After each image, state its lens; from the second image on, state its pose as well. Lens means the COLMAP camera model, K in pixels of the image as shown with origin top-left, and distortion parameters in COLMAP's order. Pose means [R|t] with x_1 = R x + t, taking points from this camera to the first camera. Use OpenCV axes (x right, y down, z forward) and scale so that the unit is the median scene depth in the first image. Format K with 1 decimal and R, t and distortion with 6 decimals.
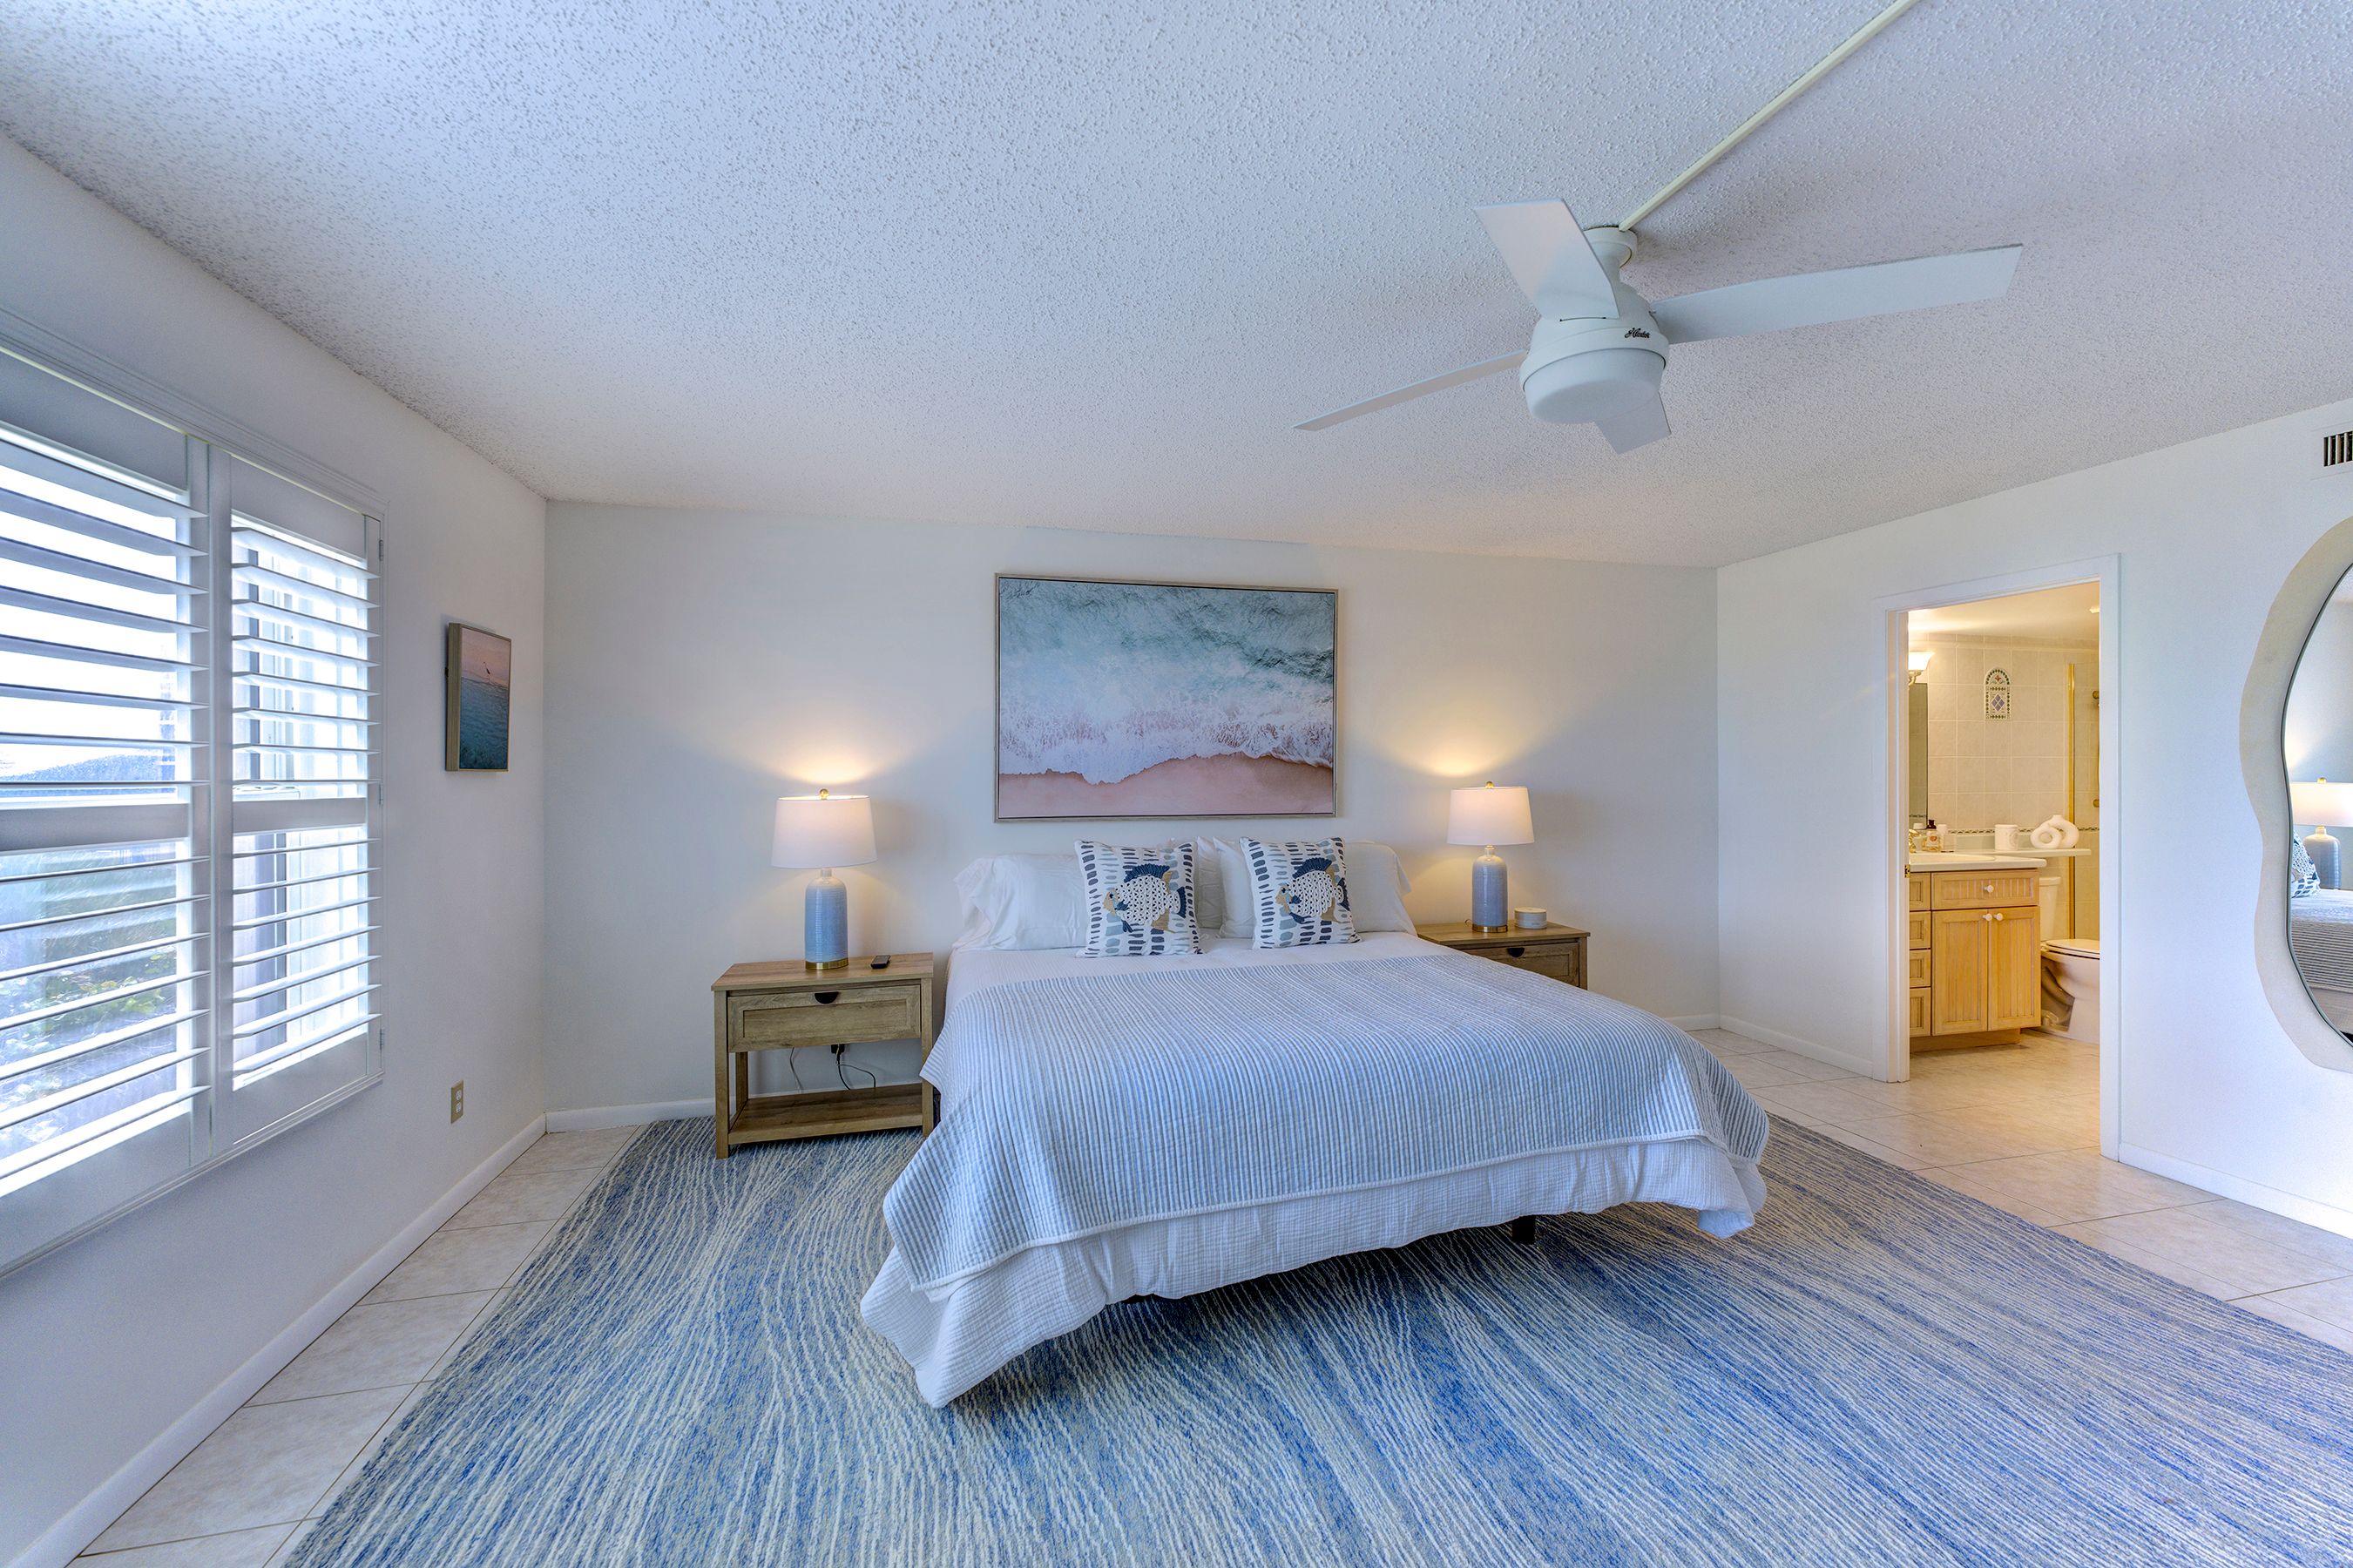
lens RADIAL K [[959.8, 0, 1175.6], [0, 959.8, 784.9], [0, 0, 1]] dist [0.003200, -0.000530]
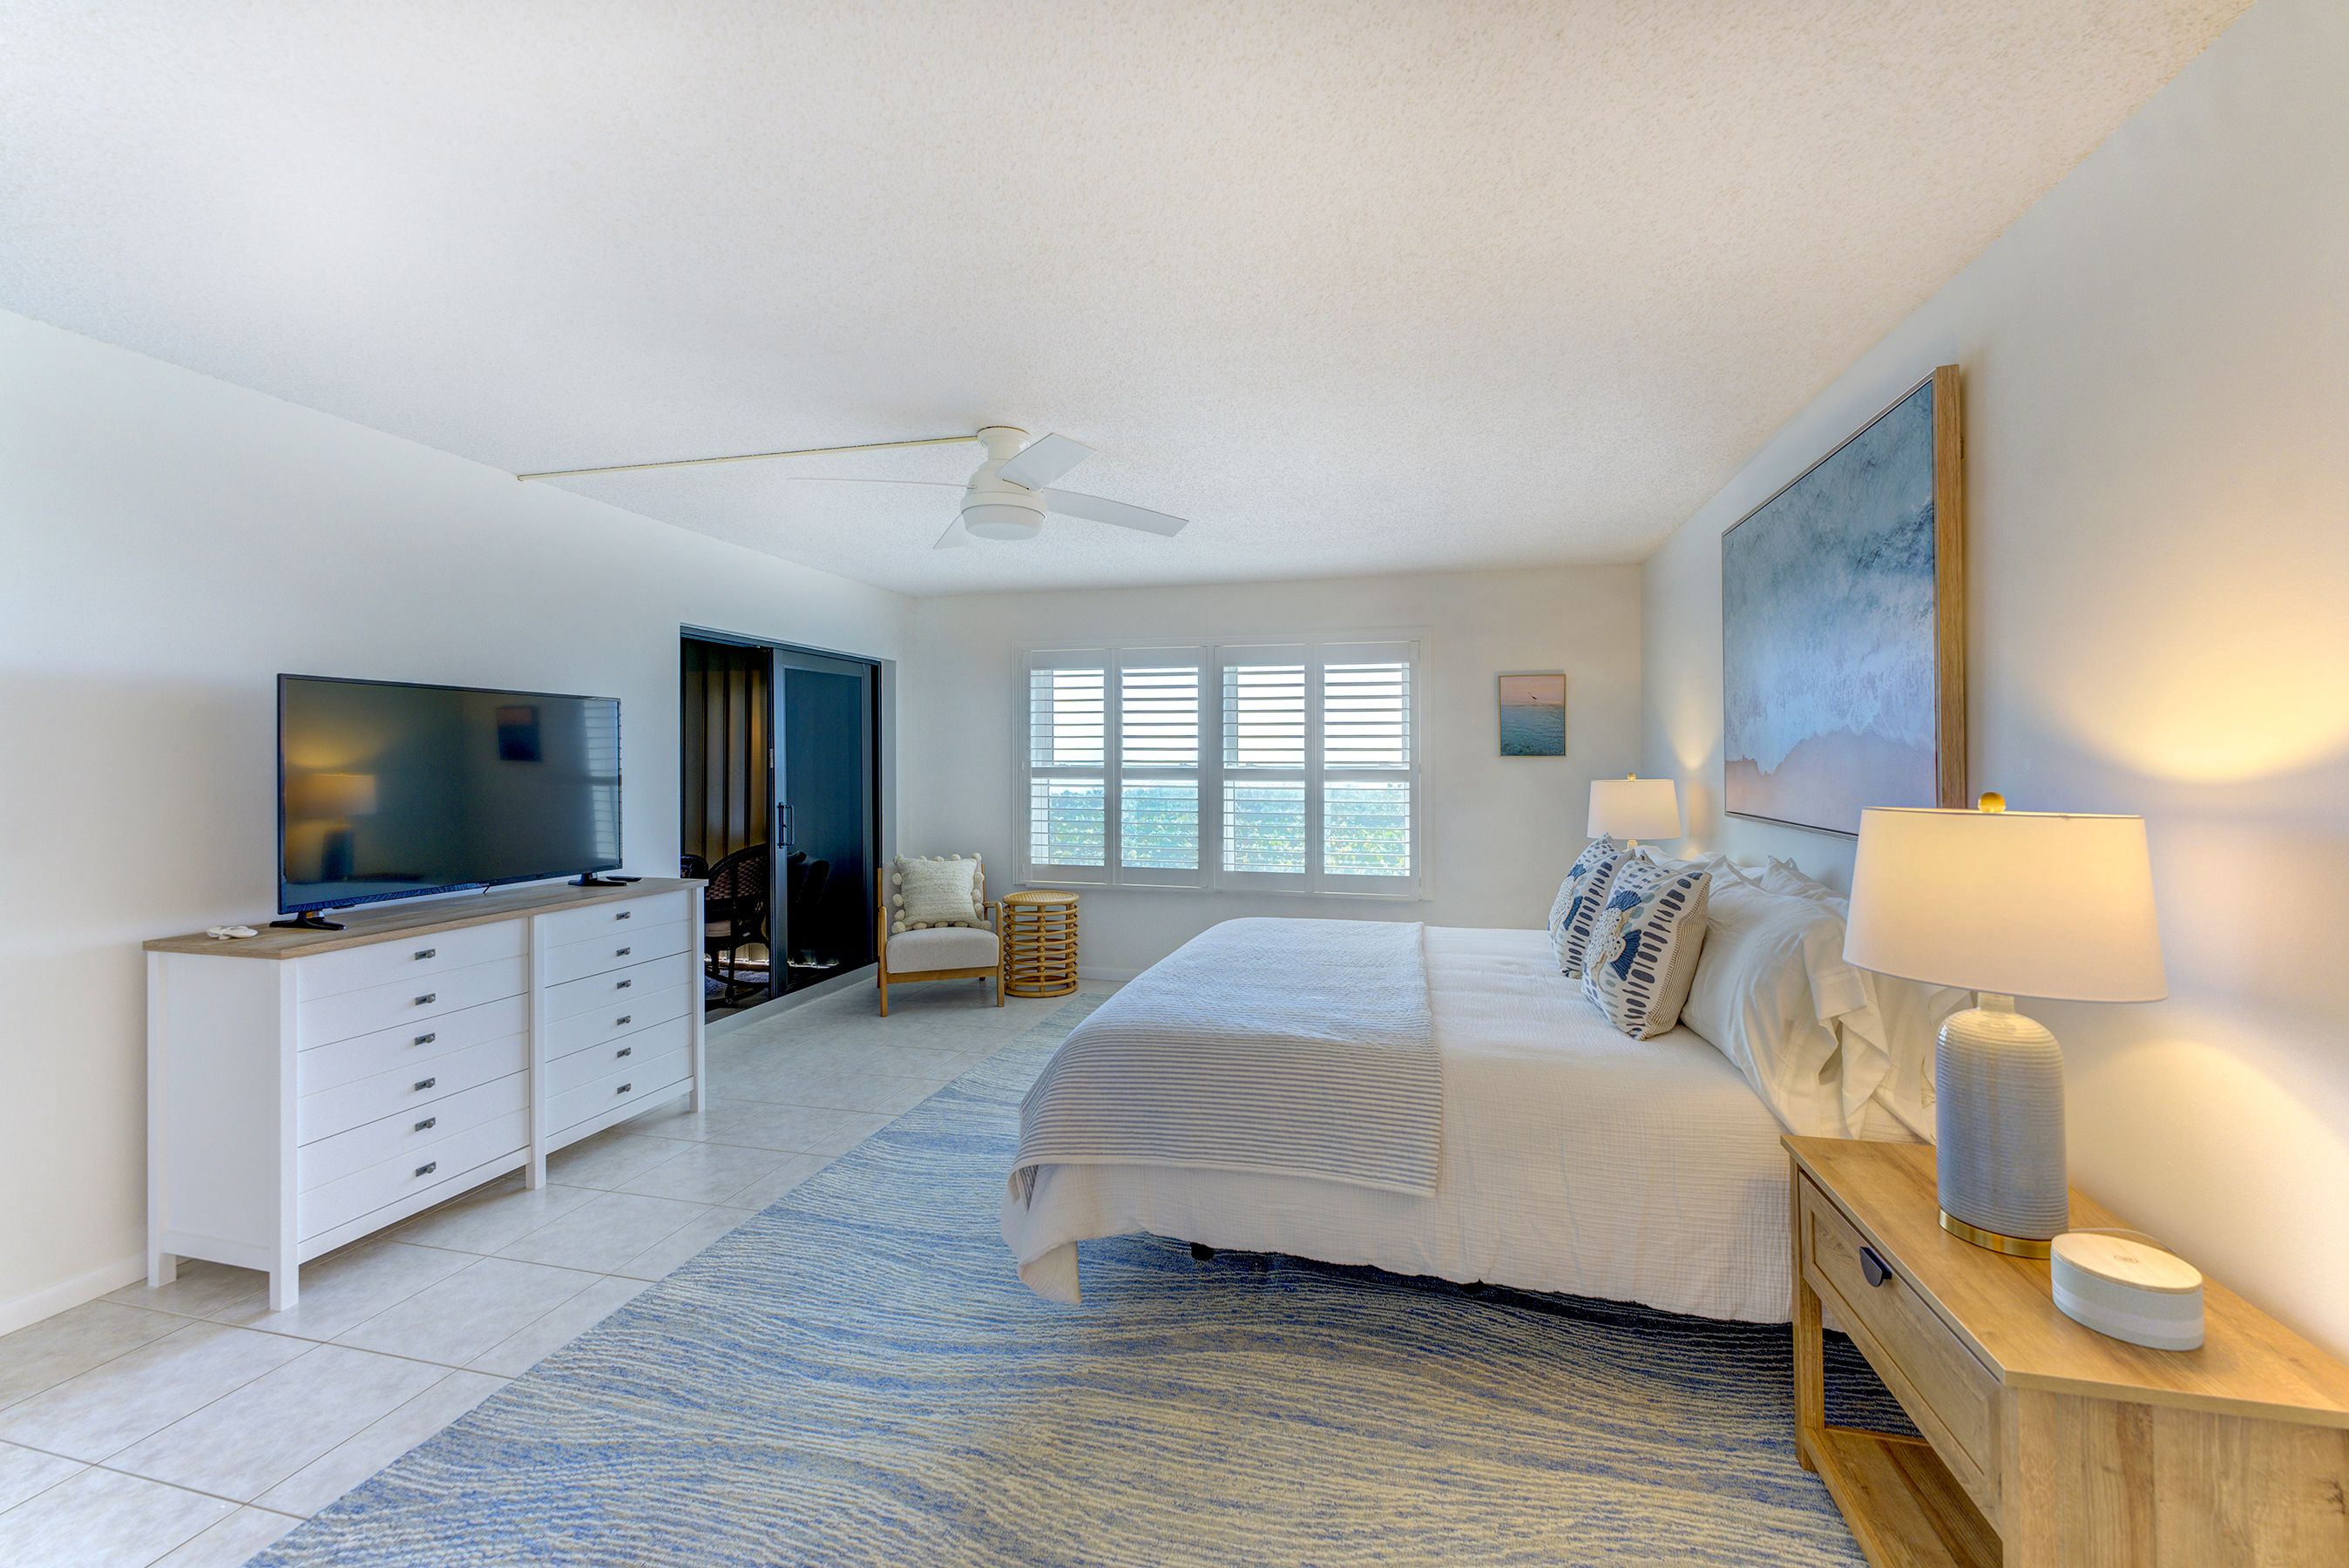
lens RADIAL K [[958.1, 0, 1172.2], [0, 958.1, 778.4], [0, 0, 1]] dist [0.003200, -0.000530]
pose [[-0.488113, 0.022078, -0.872501, 0.901840], [-0.008452, 0.999514, 0.030020, -0.019421], [0.872739, 0.022027, -0.487689, 1.077282]]
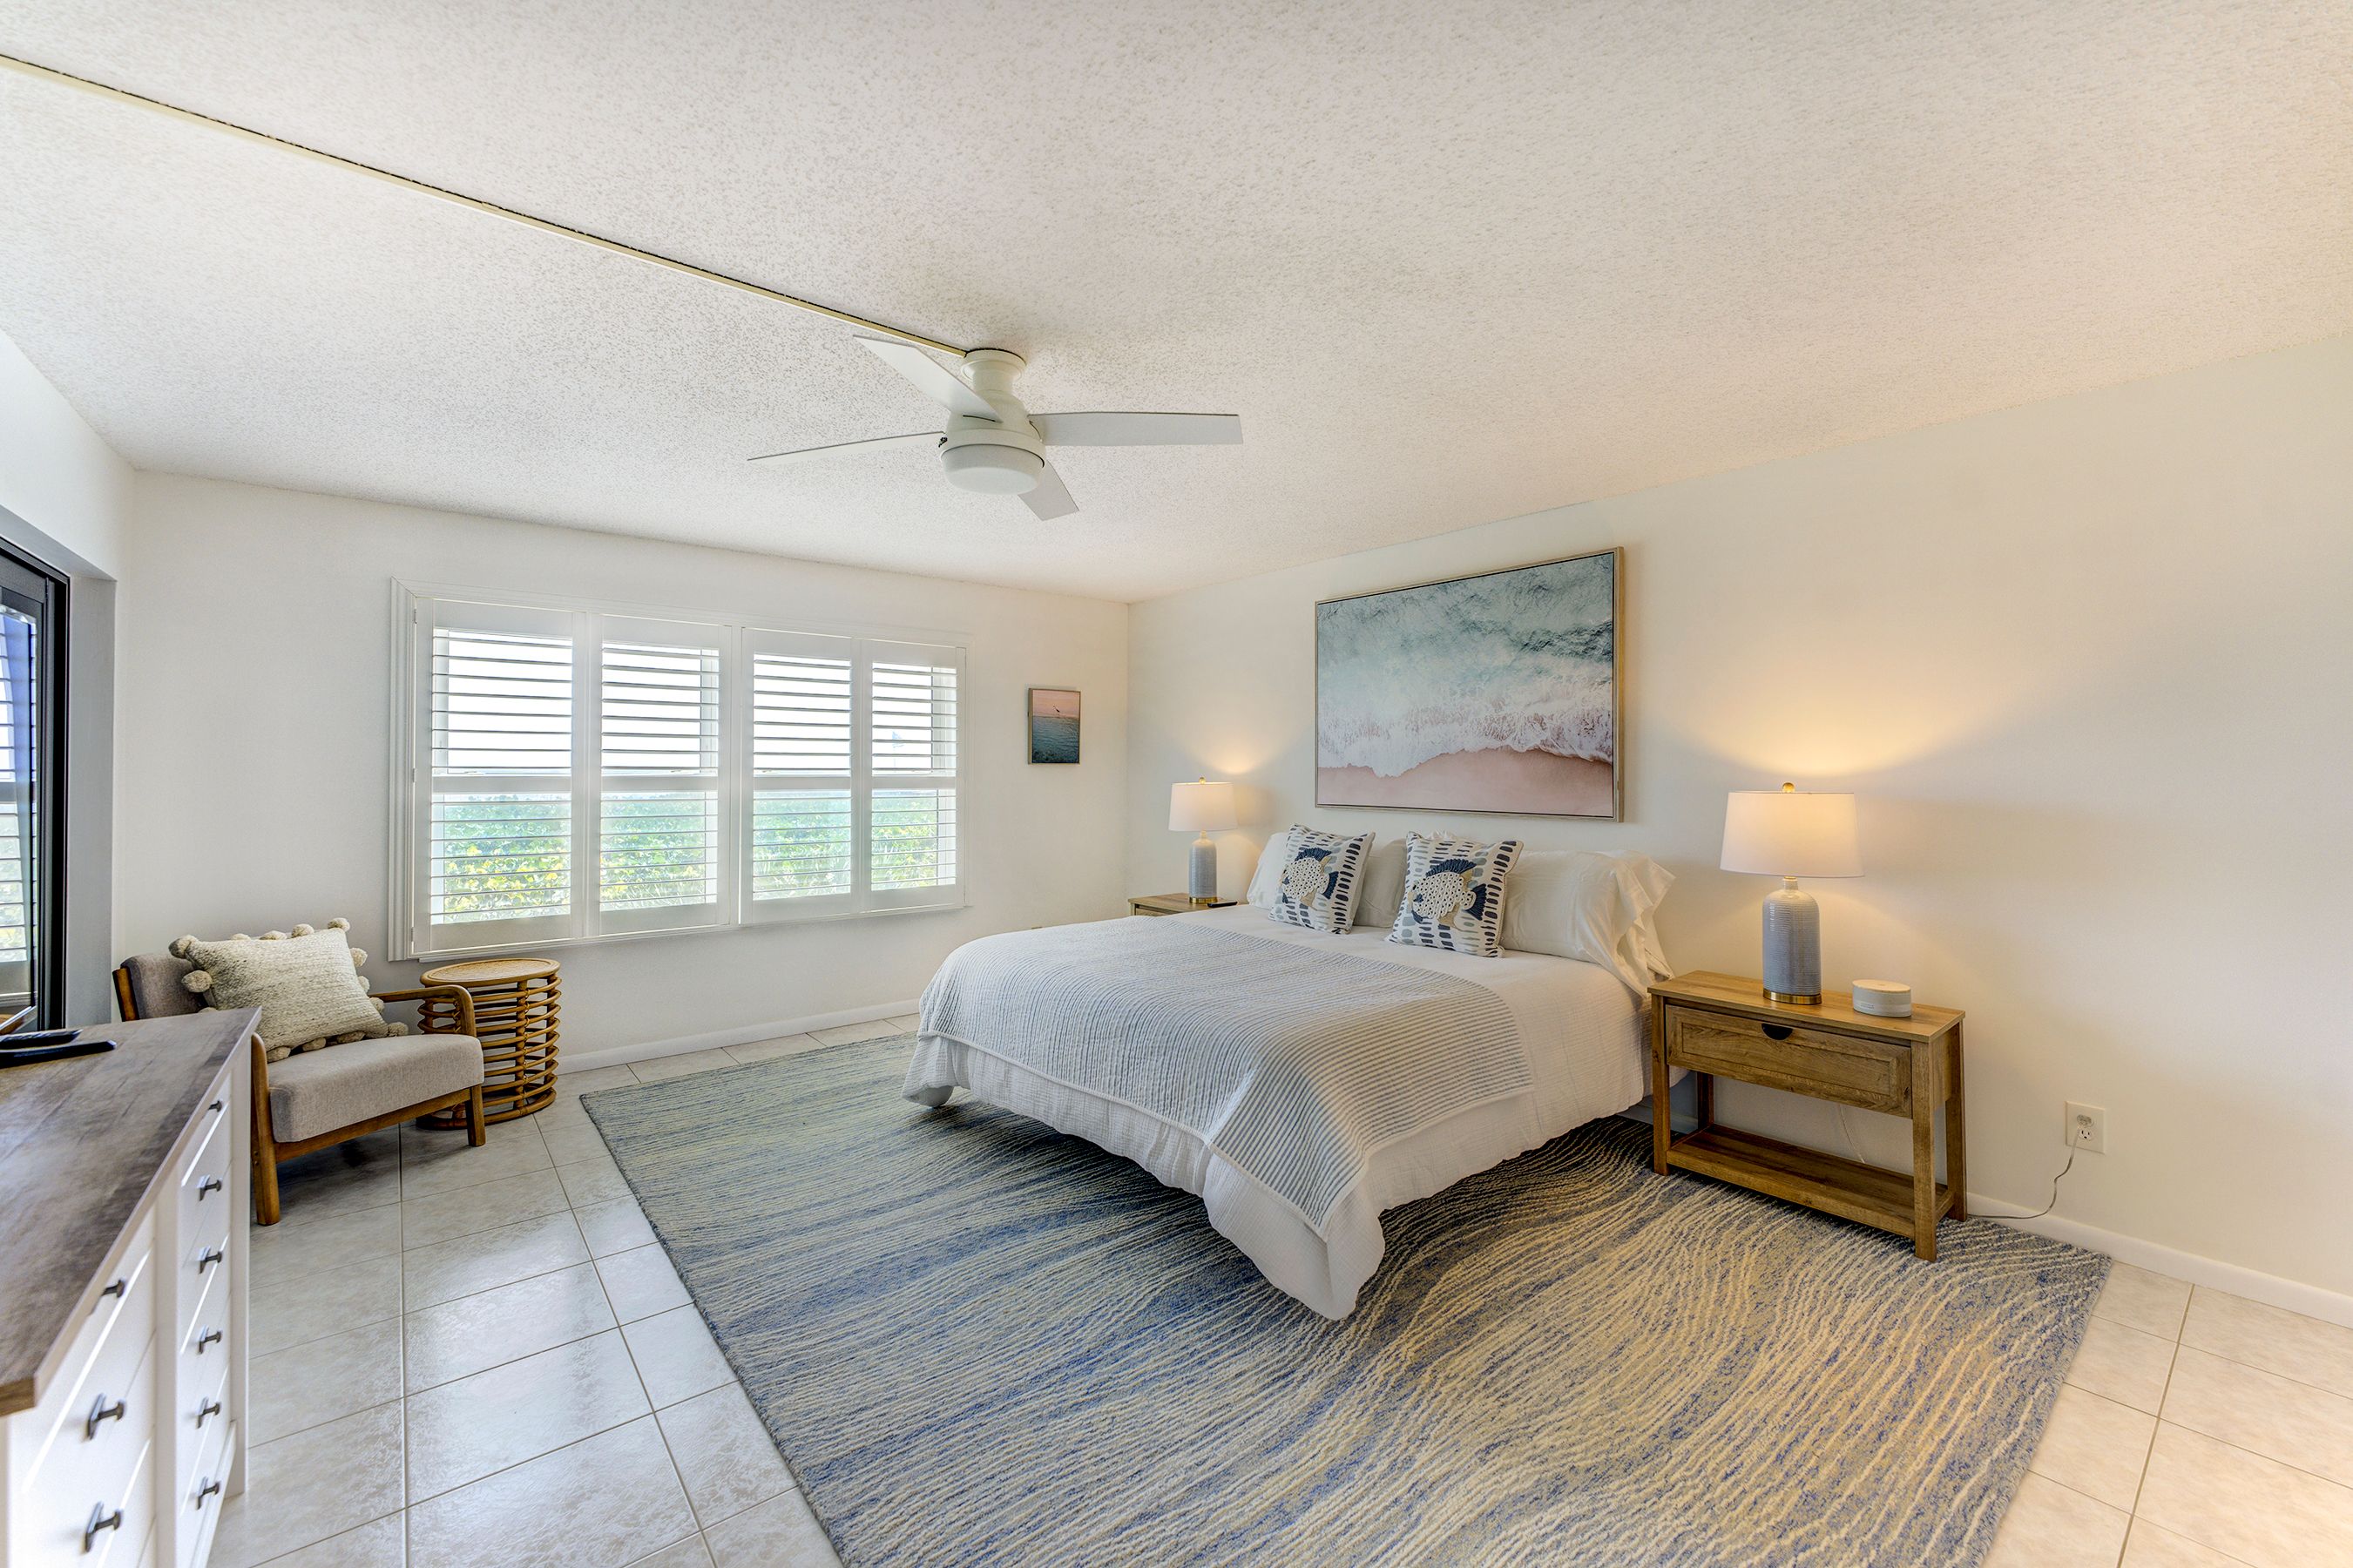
lens RADIAL K [[959.8, 0, 1176.1], [0, 959.8, 778.7], [0, 0, 1]] dist [0.003200, -0.000530]
pose [[0.416488, 0.015994, -0.909000, 0.910417], [-0.014502, 0.999835, 0.010947, -0.008986], [0.909025, 0.008623, 0.416651, 0.369193]]
